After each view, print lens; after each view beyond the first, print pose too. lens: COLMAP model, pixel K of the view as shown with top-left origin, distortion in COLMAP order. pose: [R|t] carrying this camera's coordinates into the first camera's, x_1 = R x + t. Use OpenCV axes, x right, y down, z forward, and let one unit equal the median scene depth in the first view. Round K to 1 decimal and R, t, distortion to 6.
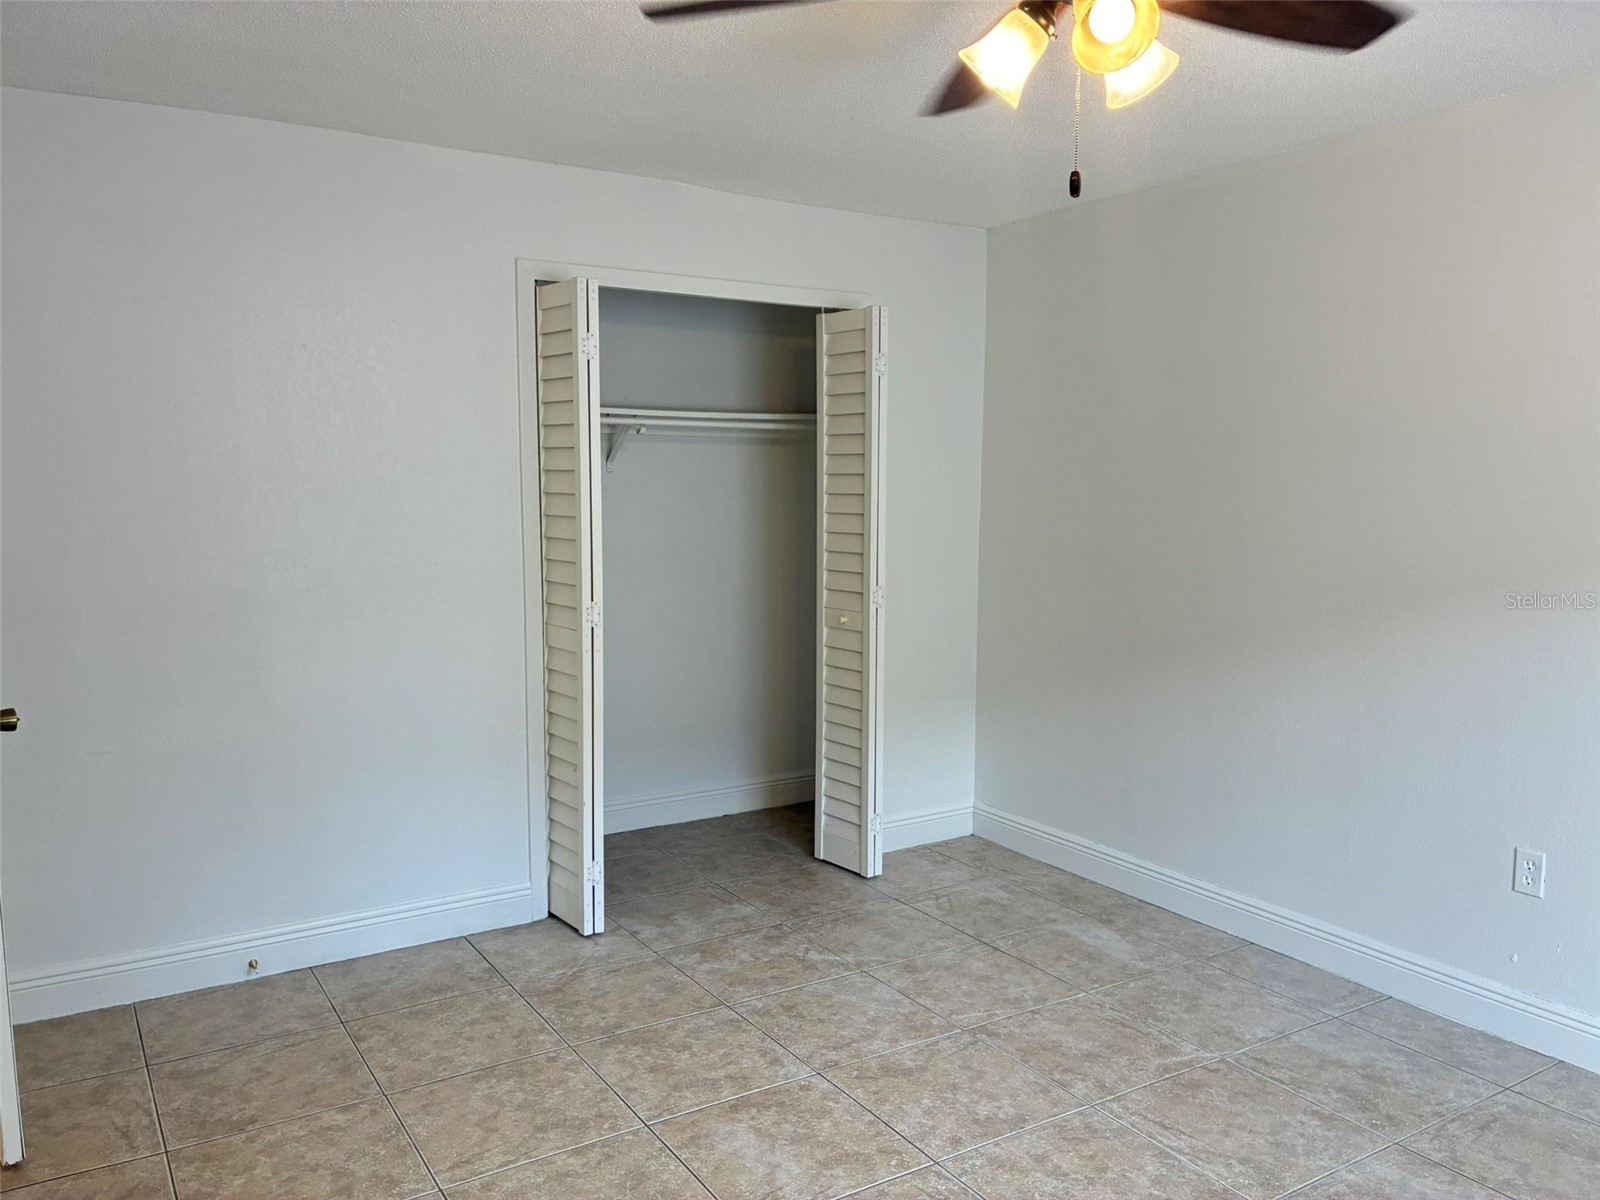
lens RADIAL K [[1224.8, 0, 800.4], [0, 1224.8, 605.6], [0, 0, 1]] dist [0.039851, -0.046433]
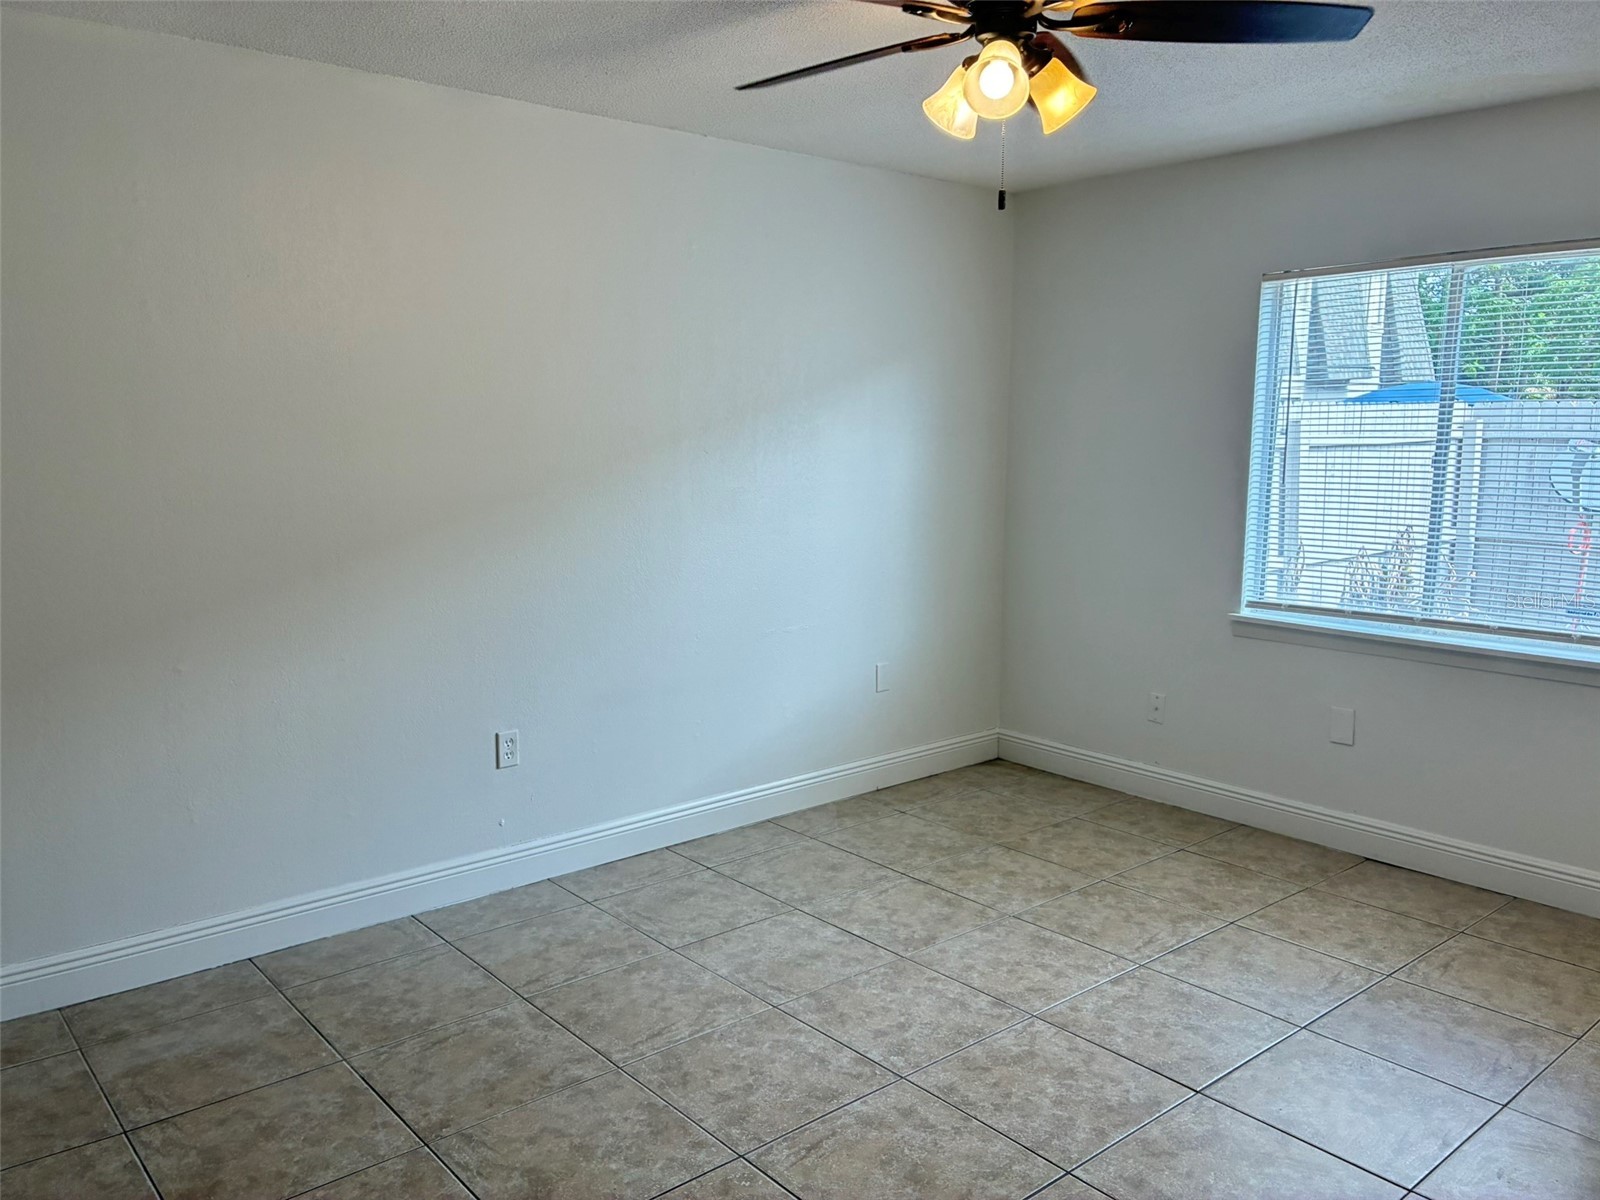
lens RADIAL K [[1285.1, 0, 805.3], [0, 1285.1, 569.5], [0, 0, 1]] dist [0.049219, -0.078334]
pose [[-0.127246, -0.133106, 0.982899, -0.632829], [0.112672, 0.982601, 0.147652, -0.101606], [-0.985451, 0.129534, -0.110035, 0.781878]]
